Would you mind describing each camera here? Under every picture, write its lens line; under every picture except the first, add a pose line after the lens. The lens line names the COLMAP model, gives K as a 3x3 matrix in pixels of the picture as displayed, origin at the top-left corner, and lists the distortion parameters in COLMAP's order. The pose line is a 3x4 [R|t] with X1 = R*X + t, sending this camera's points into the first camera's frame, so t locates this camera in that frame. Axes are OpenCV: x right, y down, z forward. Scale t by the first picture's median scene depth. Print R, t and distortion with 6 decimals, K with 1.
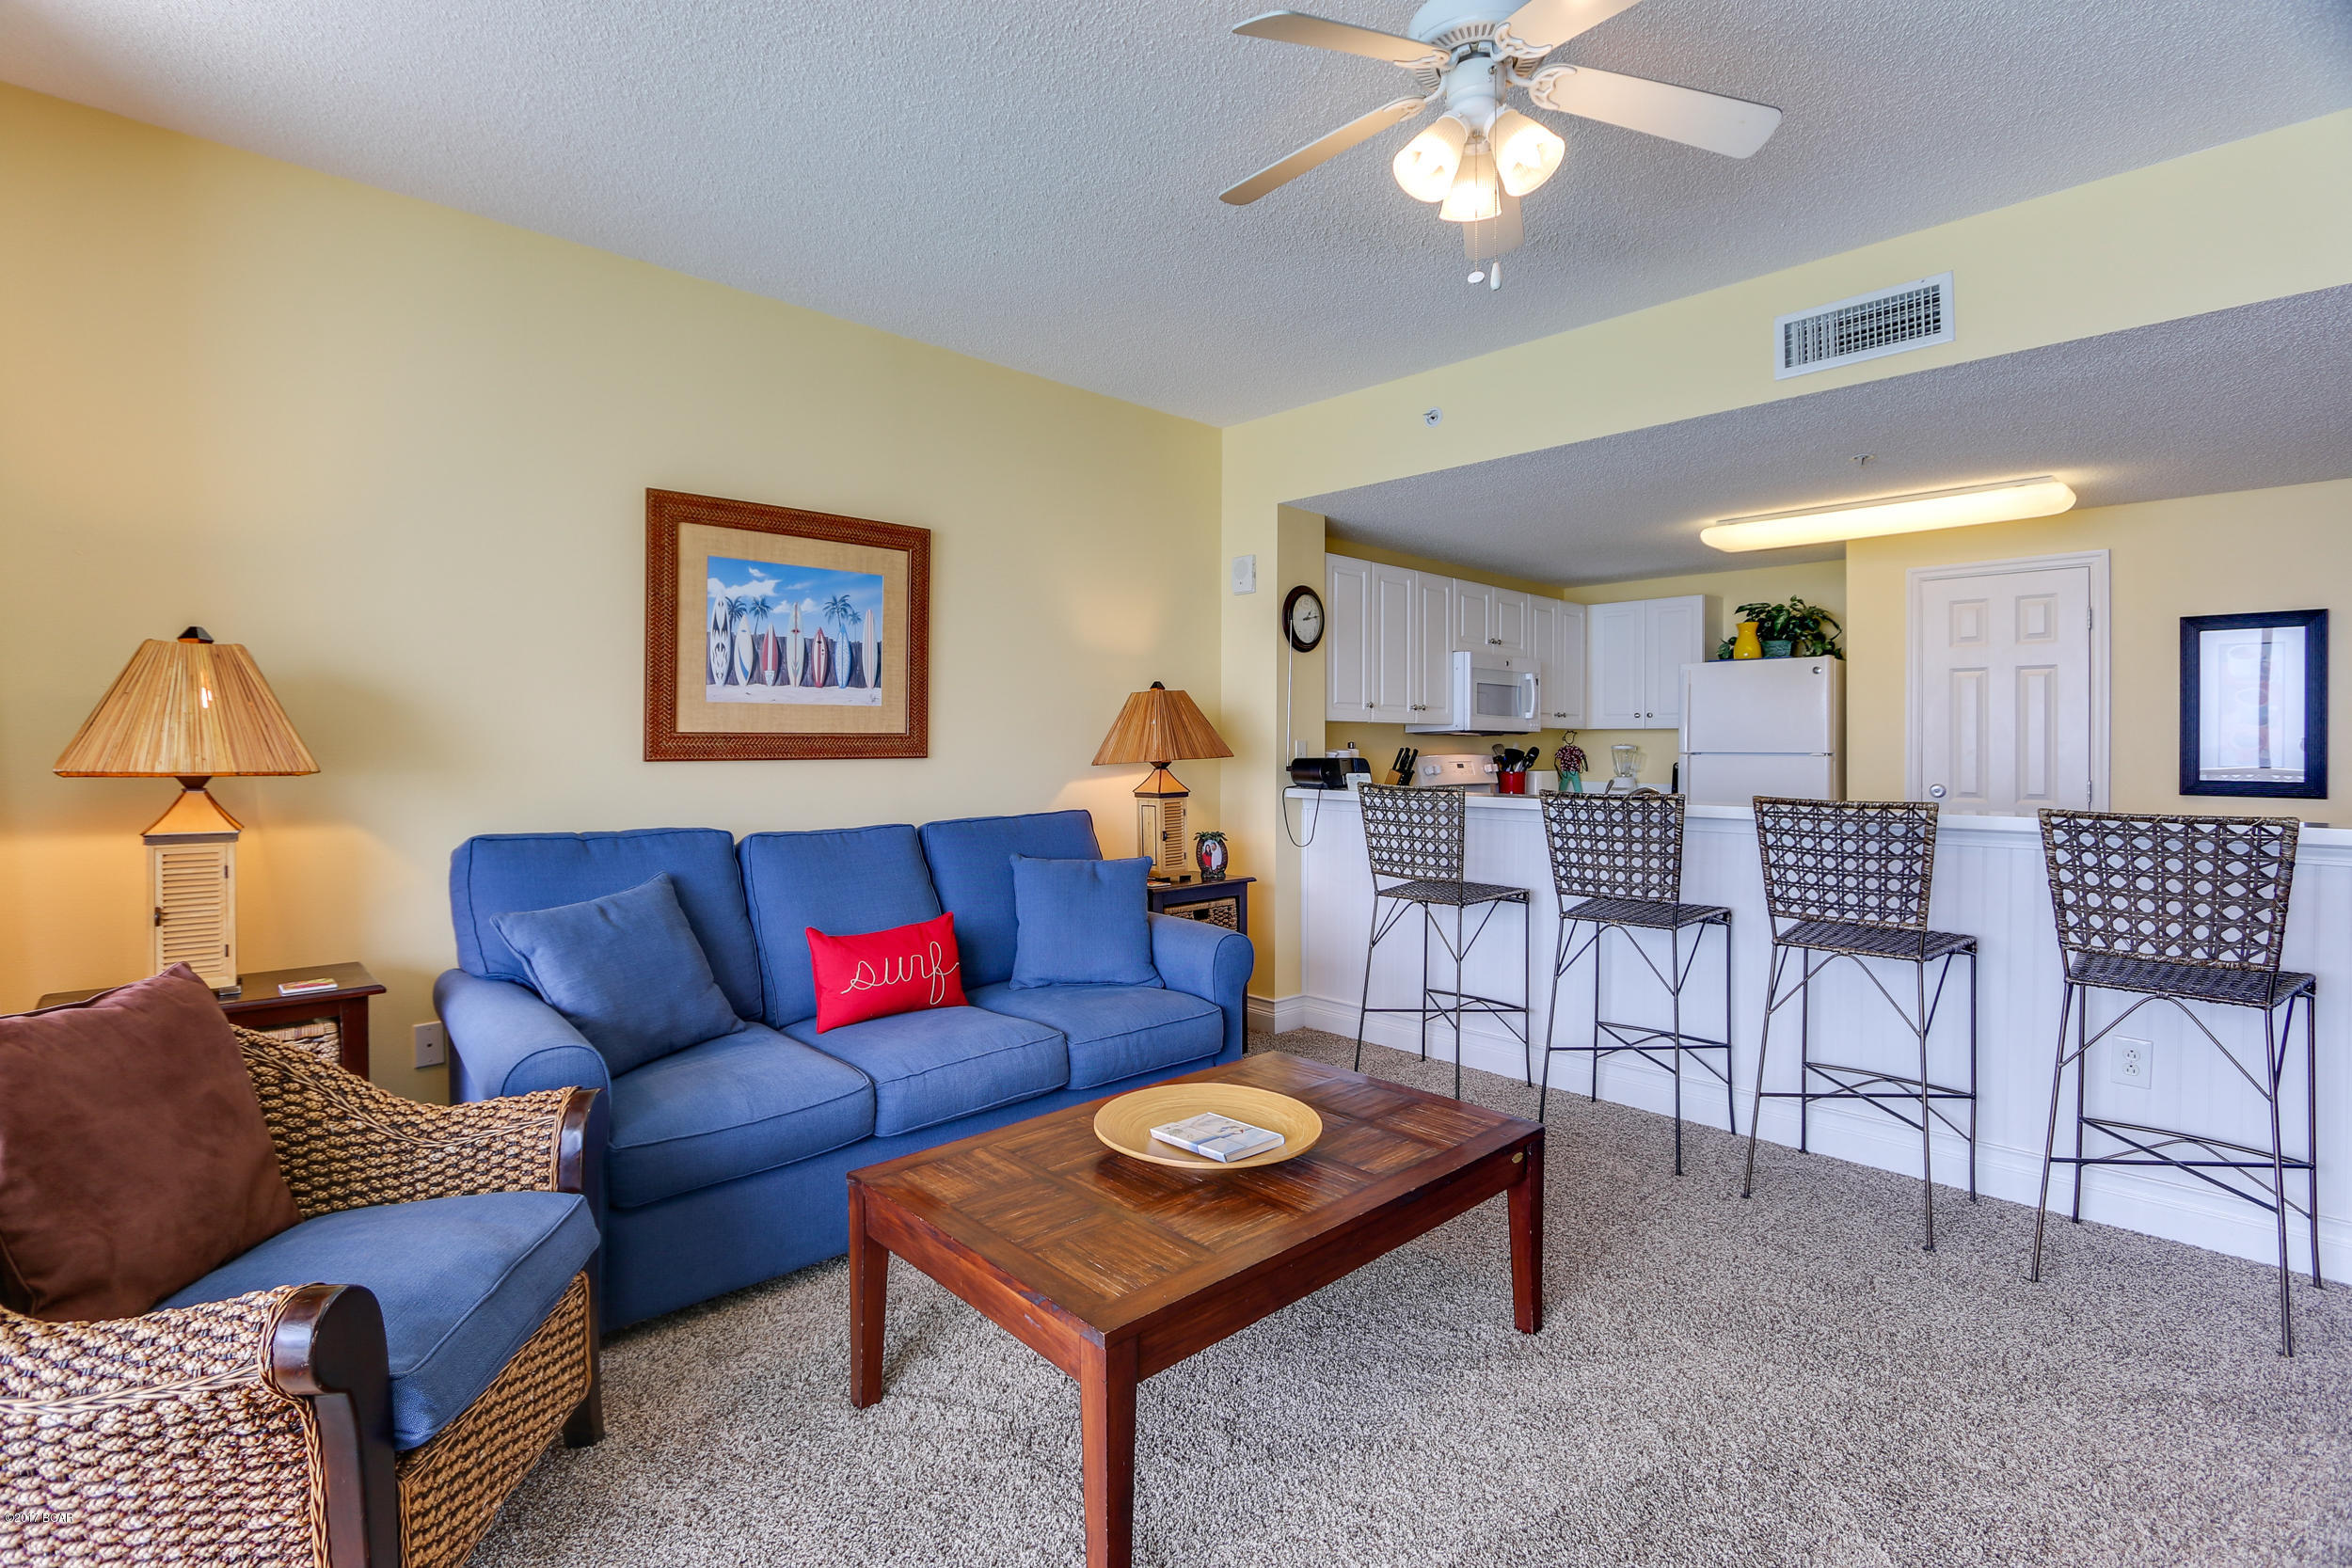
lens RADIAL K [[1095.2, 0, 1166.0], [0, 1095.2, 736.9], [0, 0, 1]] dist [-0.020080, 0.002739]
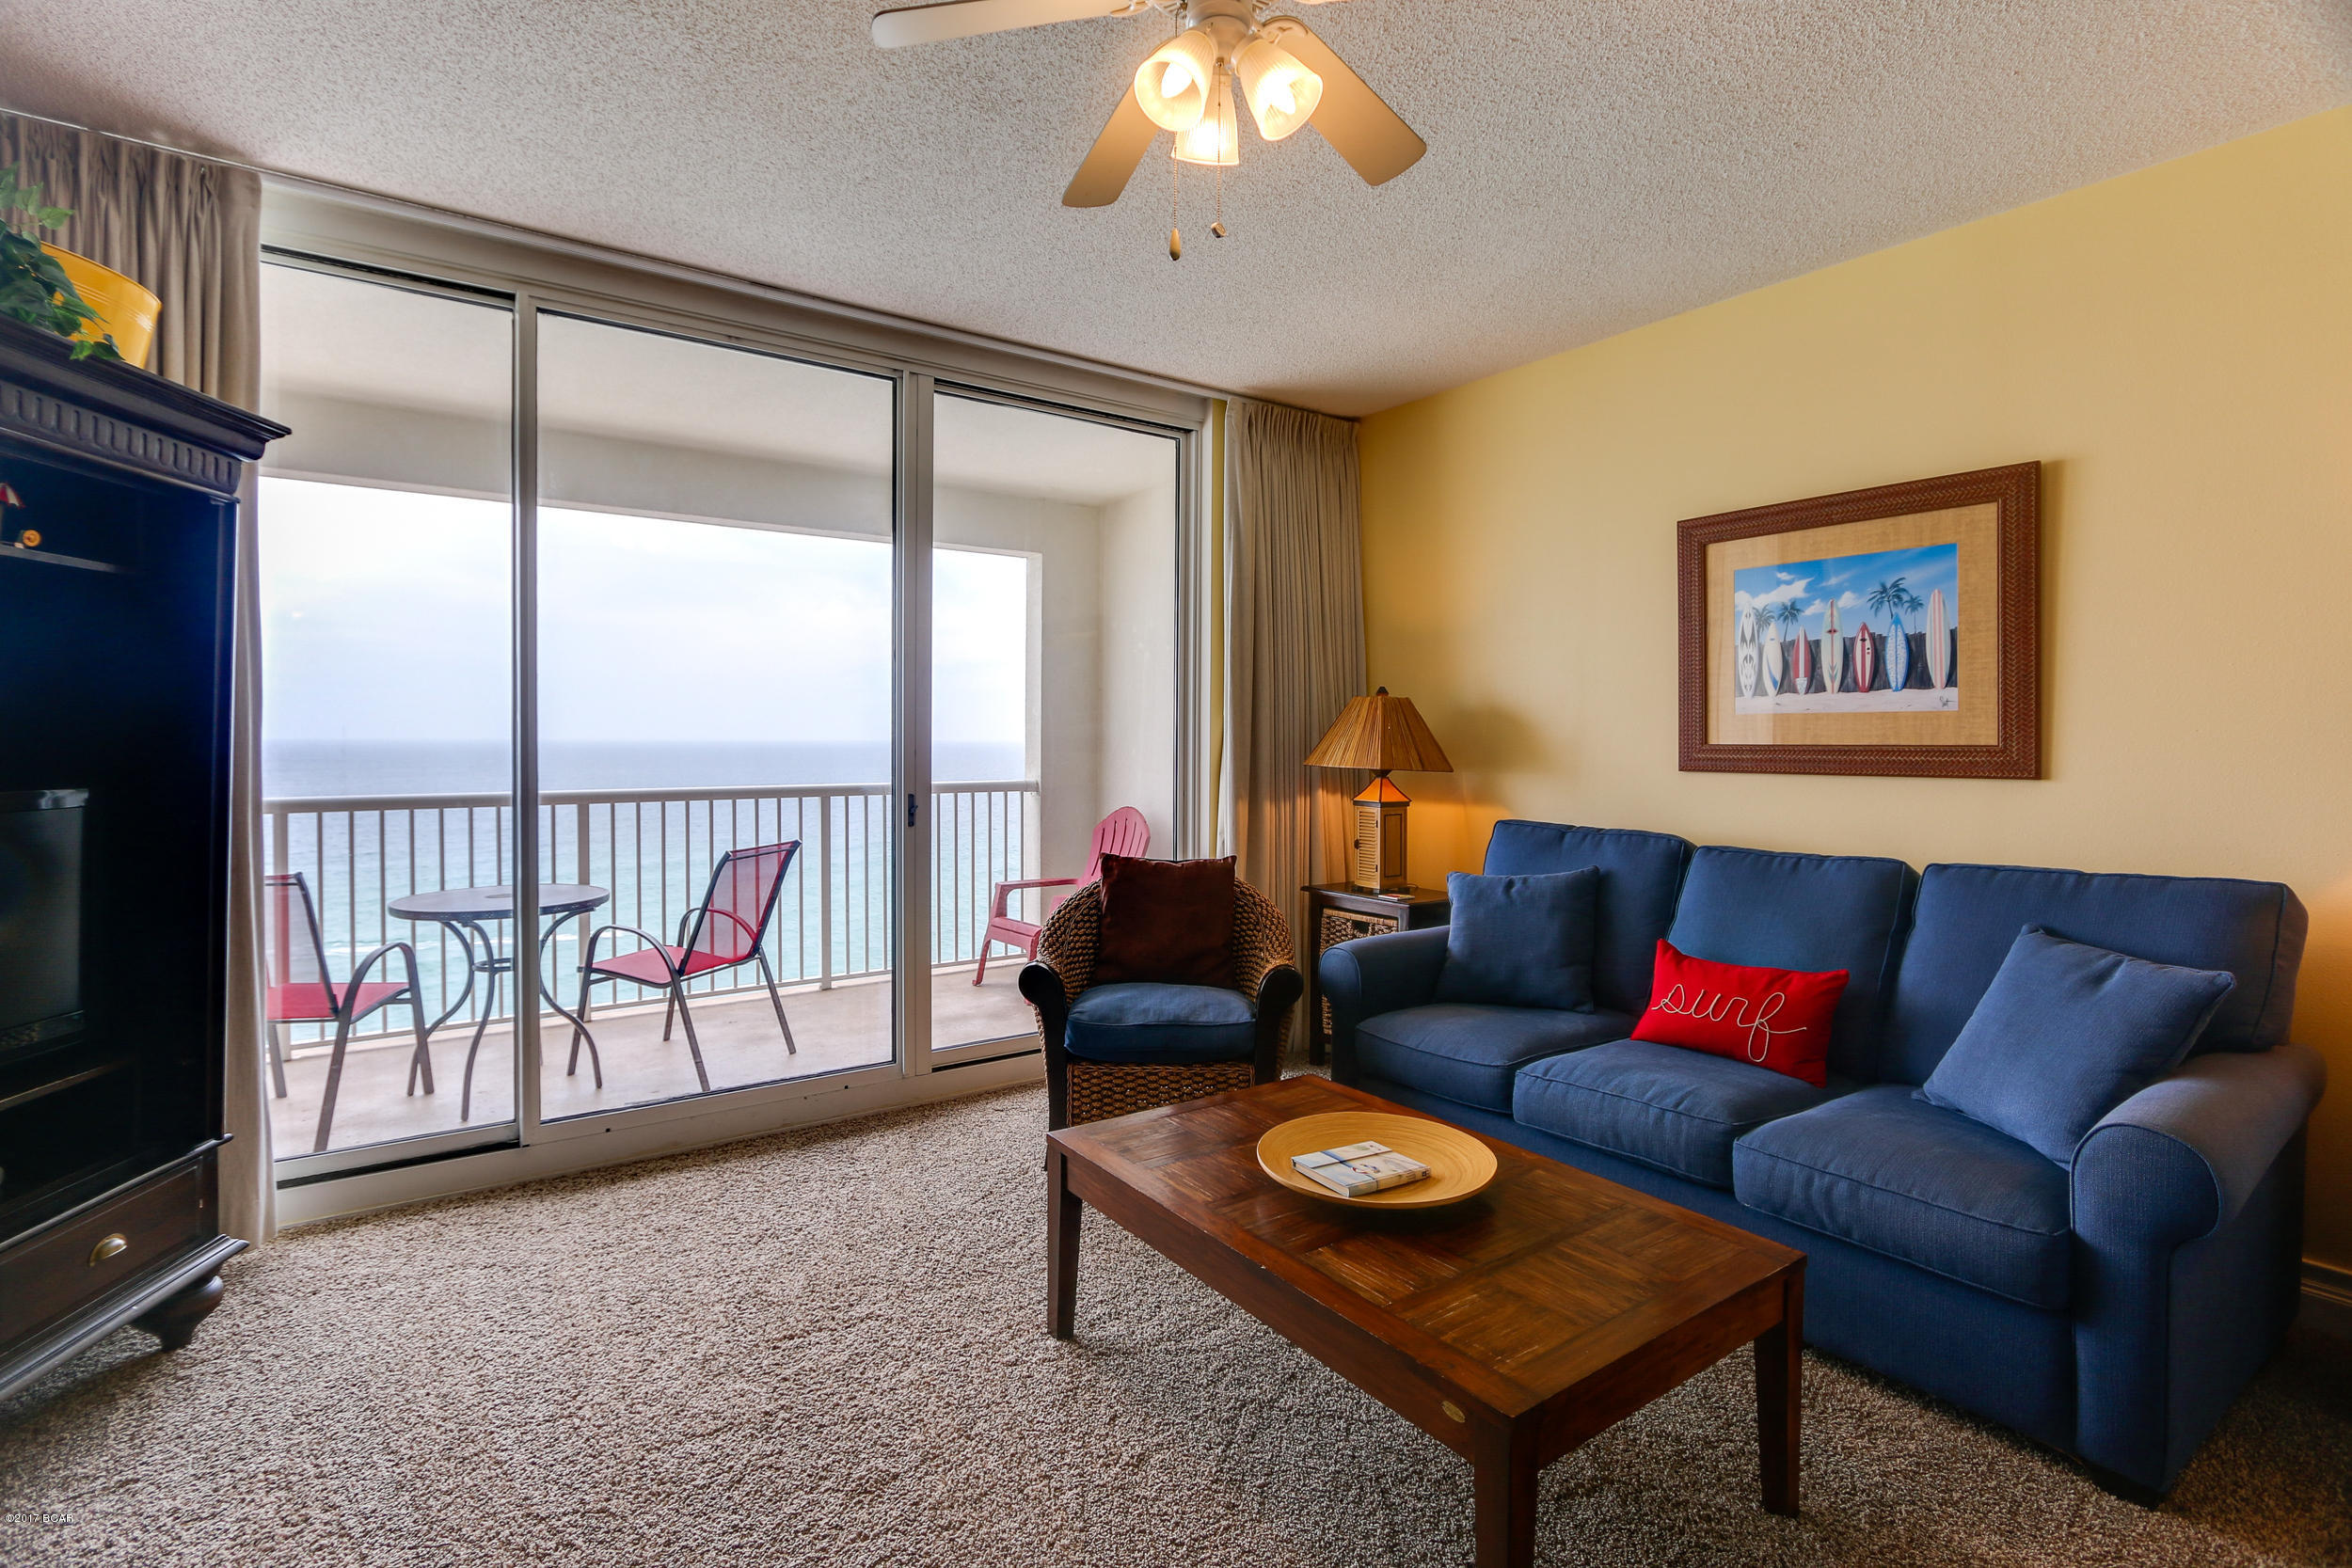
lens RADIAL K [[1095.2, 0, 1162.4], [0, 1095.2, 752.7], [0, 0, 1]] dist [-0.020080, 0.002739]
pose [[-0.138507, 0.010805, -0.990302, 0.622473], [0.002116, 0.999941, 0.010614, -0.008138], [0.990359, -0.000626, -0.138522, 0.582560]]
